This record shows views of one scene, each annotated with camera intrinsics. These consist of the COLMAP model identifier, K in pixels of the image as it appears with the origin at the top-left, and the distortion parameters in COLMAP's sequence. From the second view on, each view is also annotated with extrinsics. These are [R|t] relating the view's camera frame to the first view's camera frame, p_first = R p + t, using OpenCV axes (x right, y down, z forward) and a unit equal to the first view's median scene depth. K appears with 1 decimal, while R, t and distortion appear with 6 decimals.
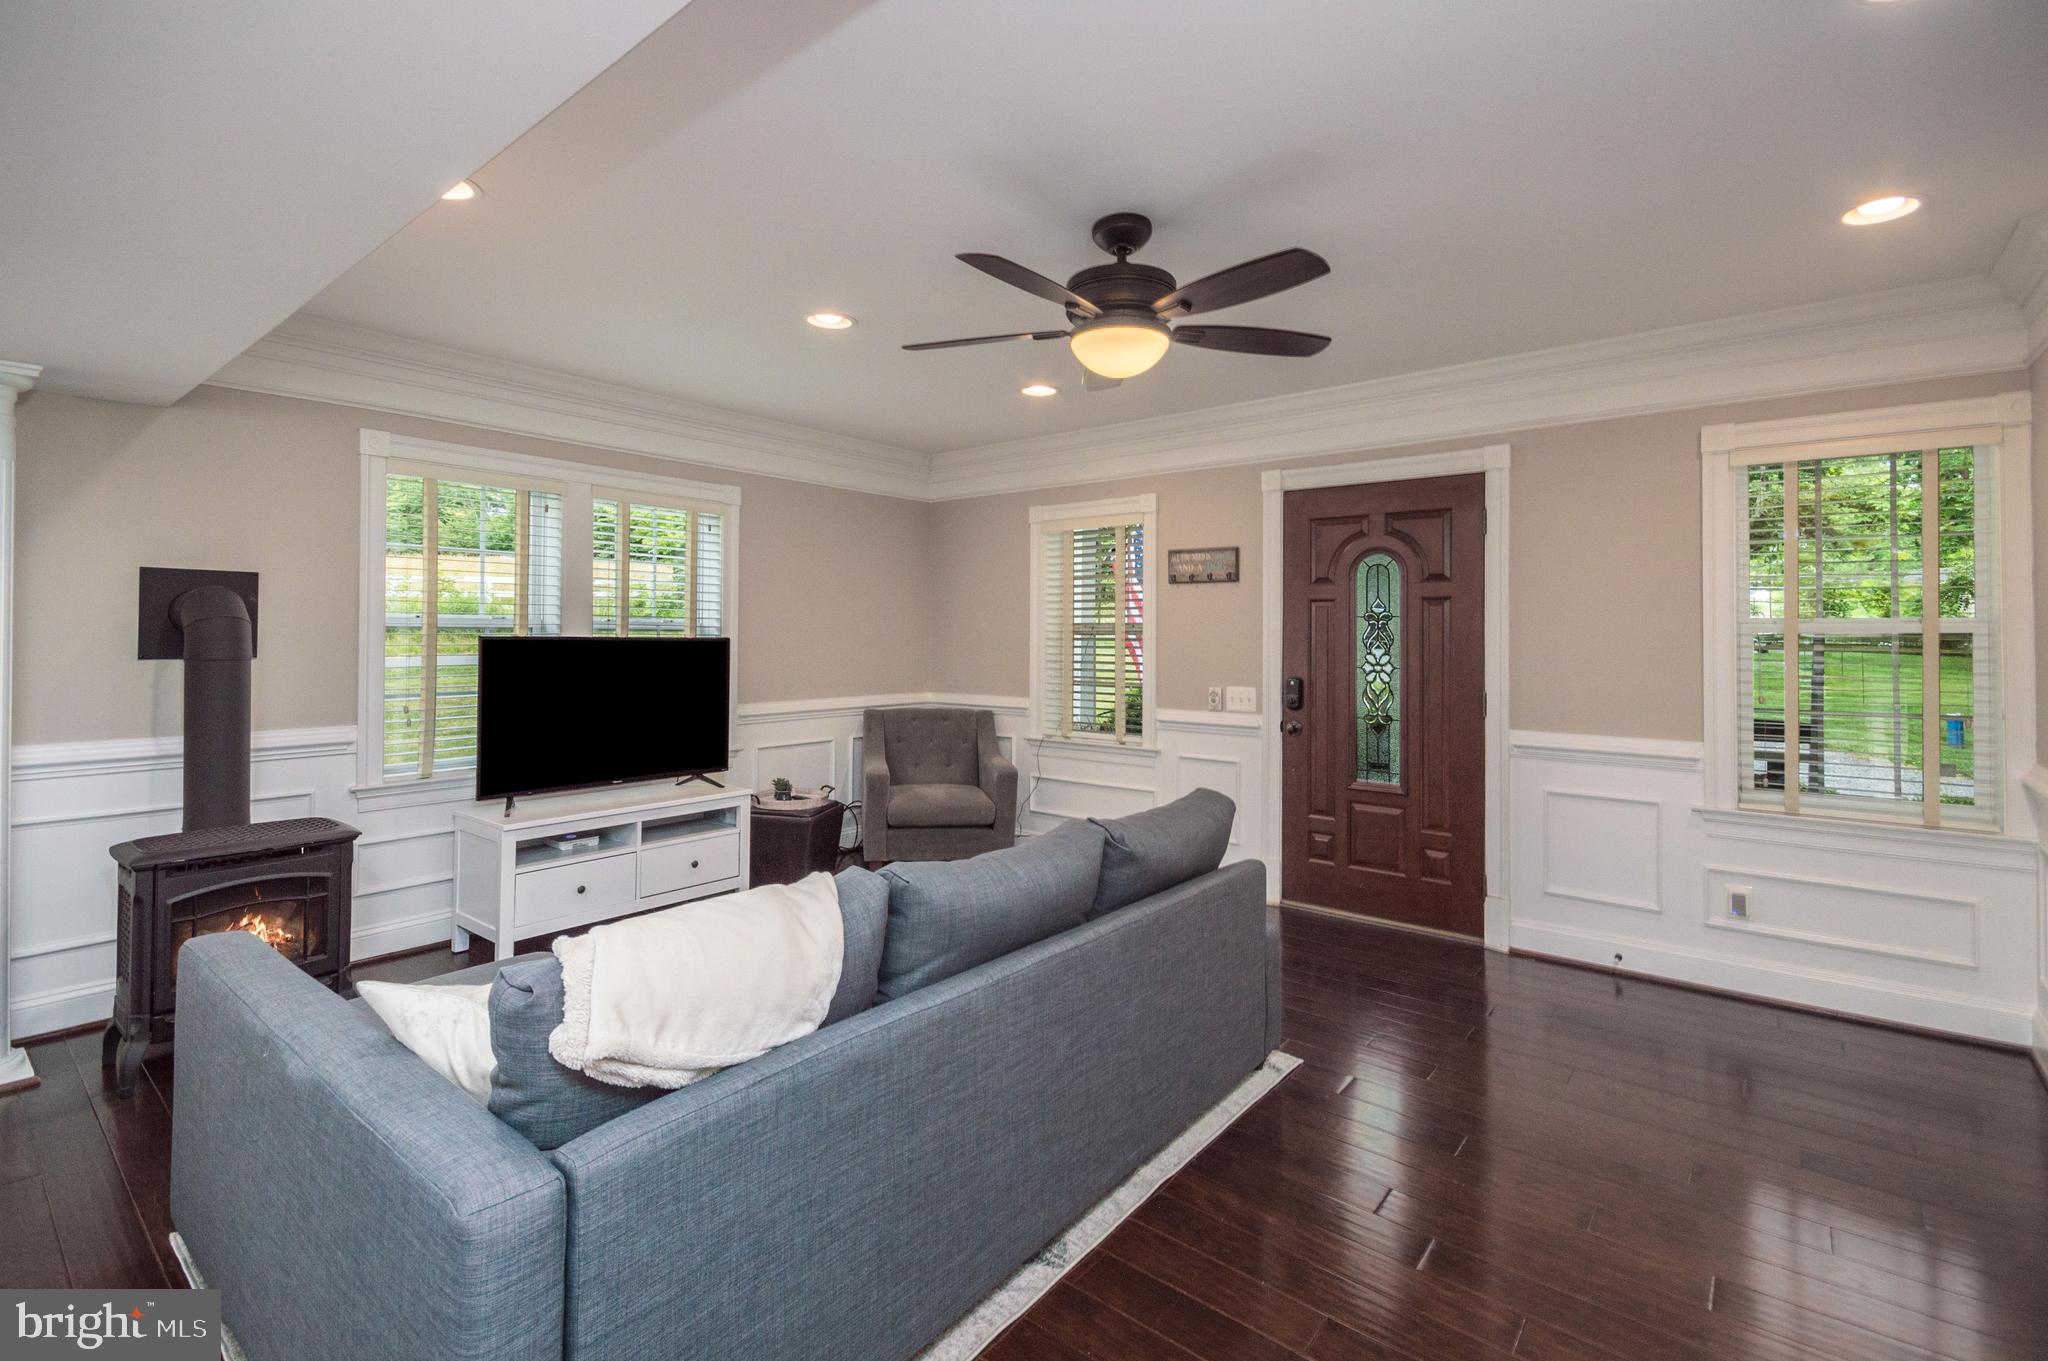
lens RADIAL K [[916.5, 0, 1024.2], [0, 916.5, 635.2], [0, 0, 1]] dist [0.015328, -0.000018]
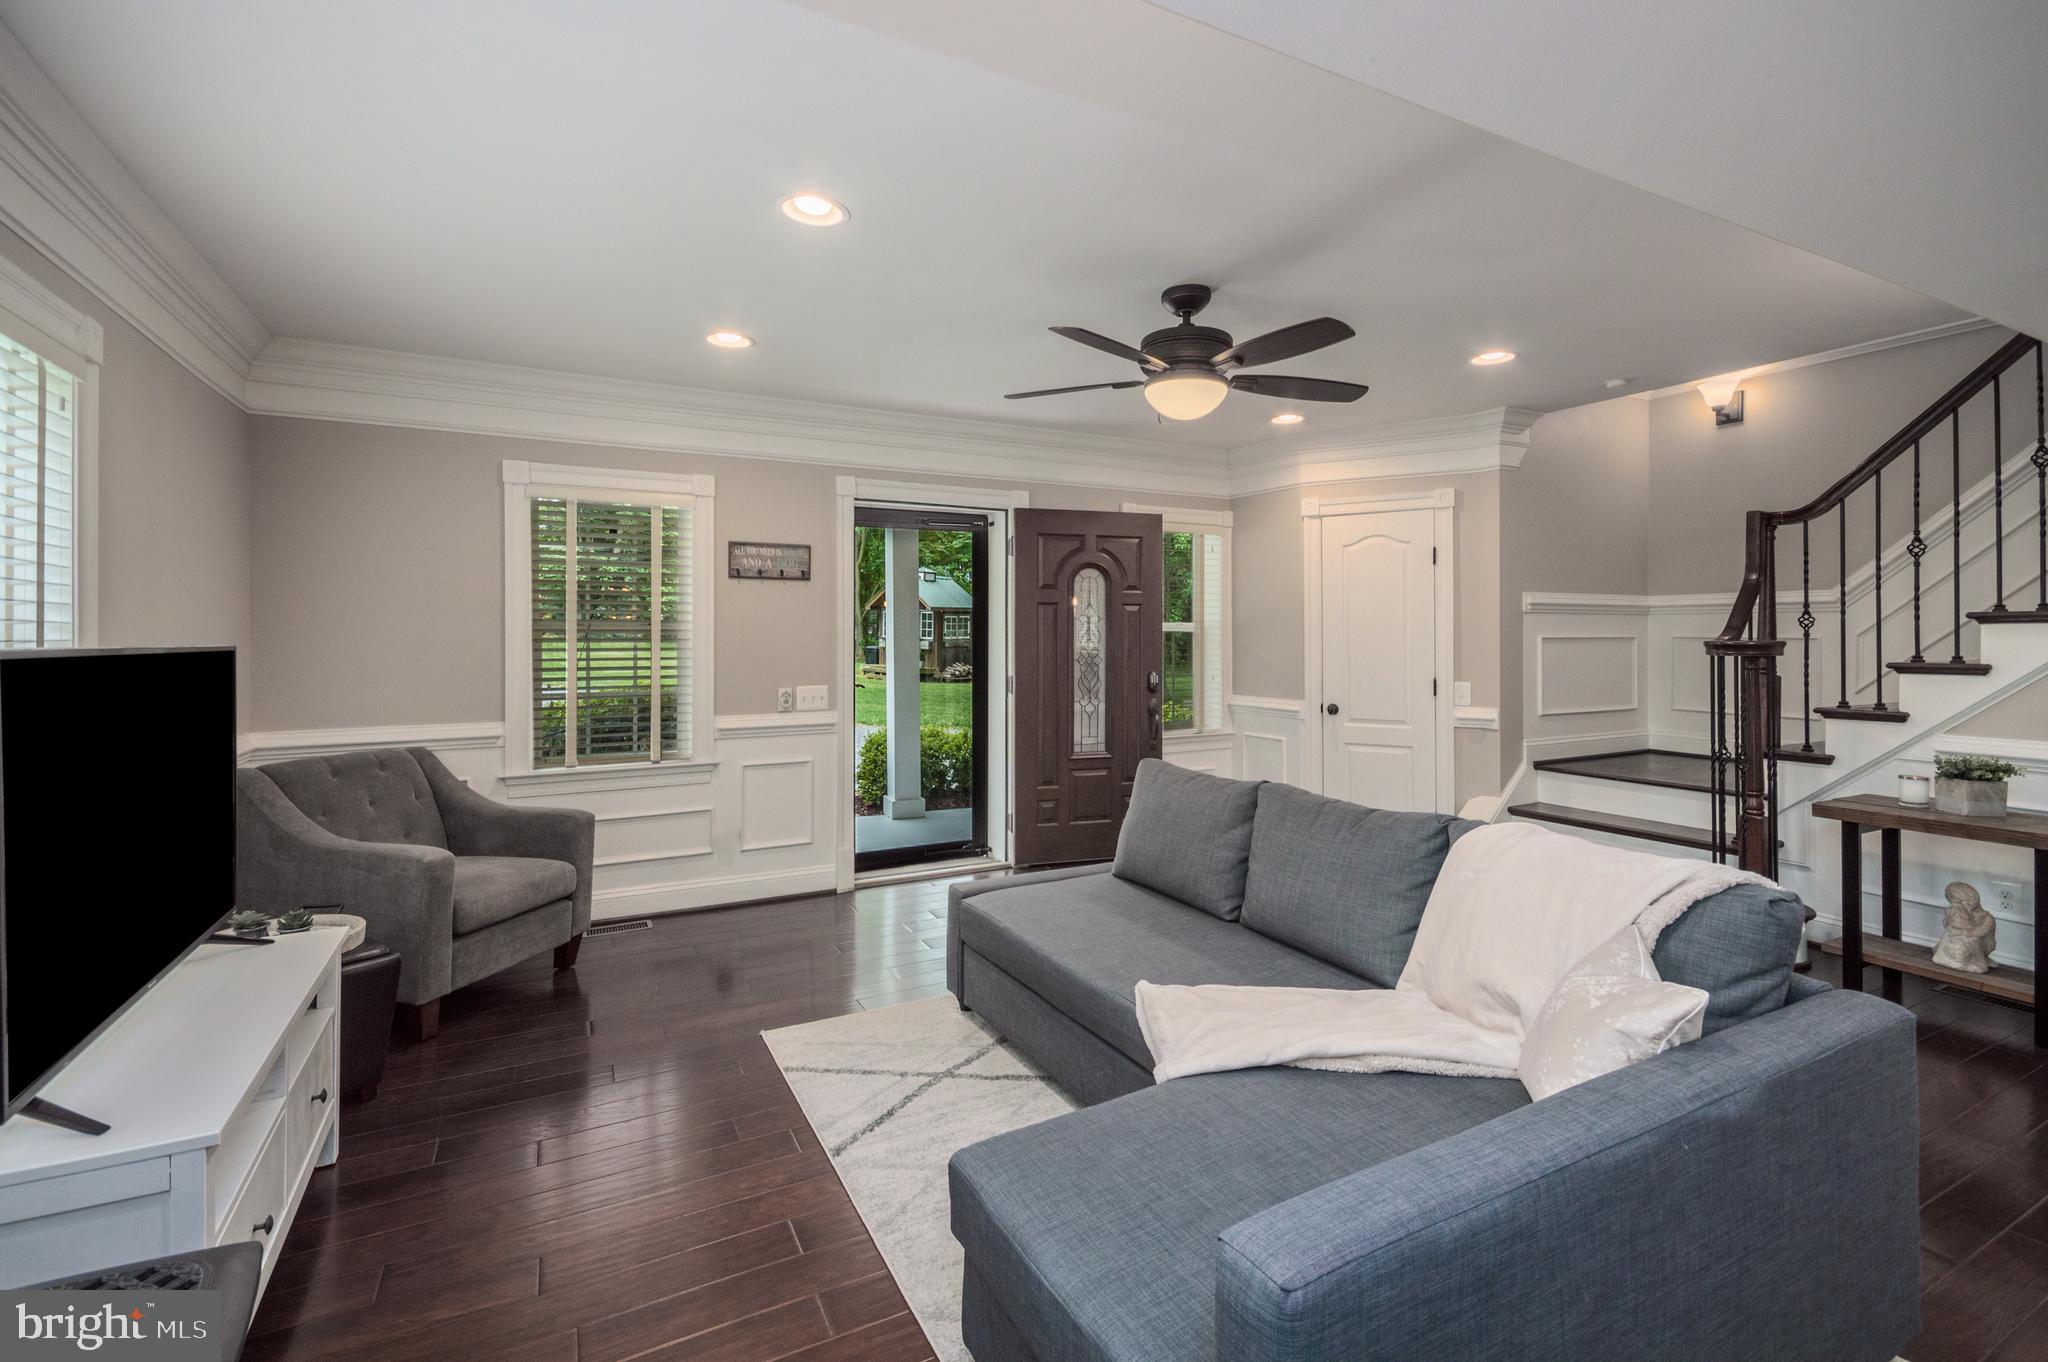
lens RADIAL K [[916.5, 0, 1024.2], [0, 916.5, 635.7], [0, 0, 1]] dist [0.015328, -0.000018]
pose [[0.396660, -0.007912, 0.917931, -0.597342], [0.006889, 0.999960, 0.005642, -0.002047], [-0.917940, 0.004086, 0.396699, 0.392326]]
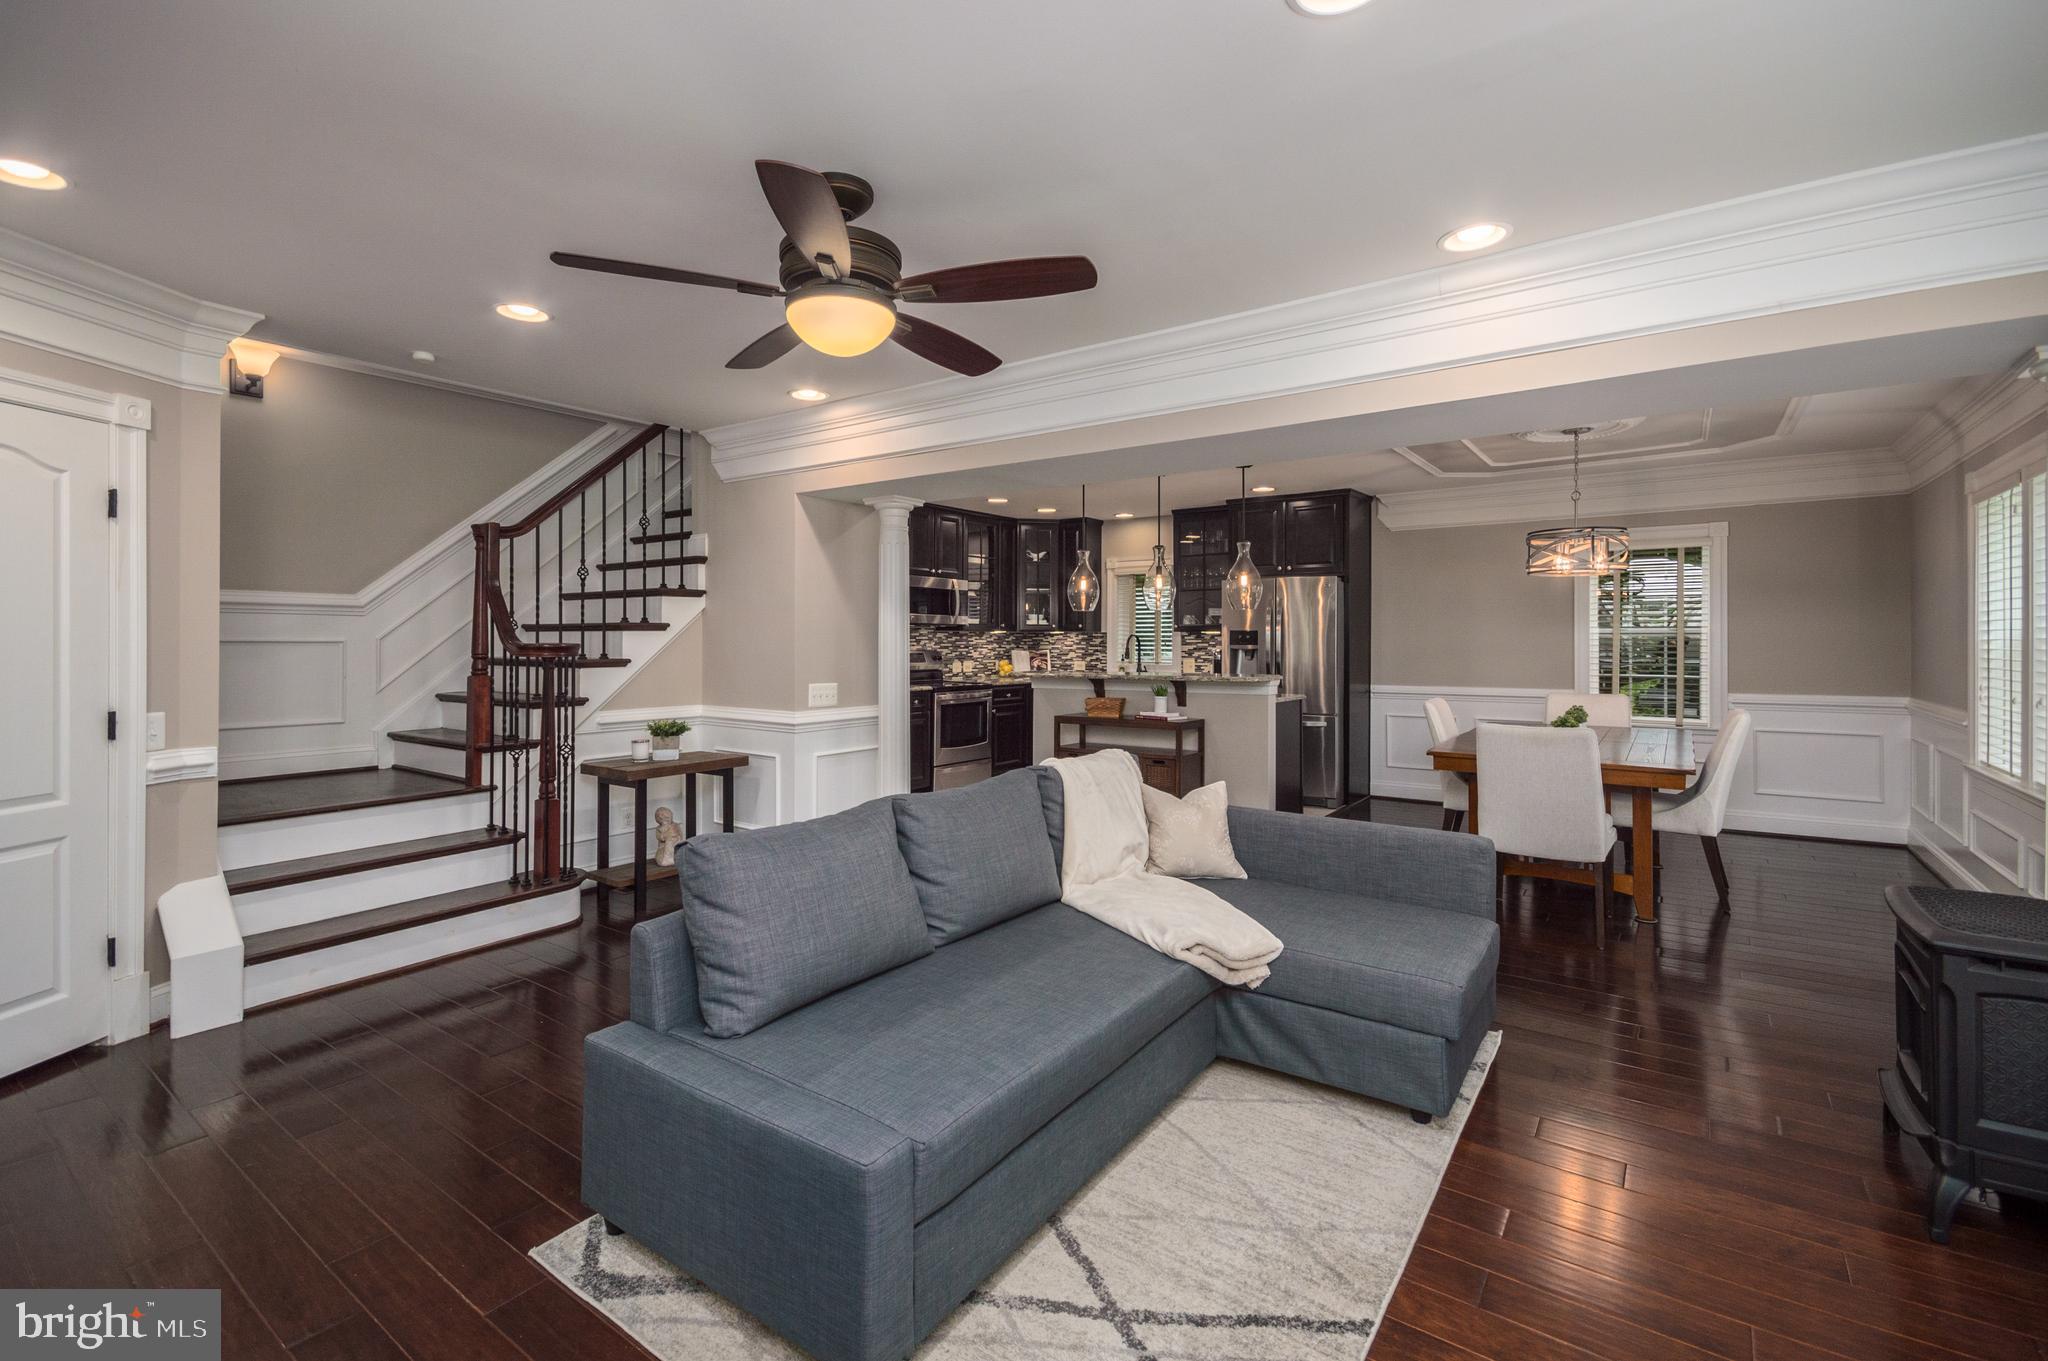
lens RADIAL K [[916.5, 0, 1024.2], [0, 916.5, 635.2], [0, 0, 1]] dist [0.015328, -0.000018]
pose [[-0.998140, -0.007885, -0.060445, -0.019326], [-0.007732, 0.999966, -0.002758, 0.002141], [0.060464, -0.002286, -0.998168, 1.051330]]
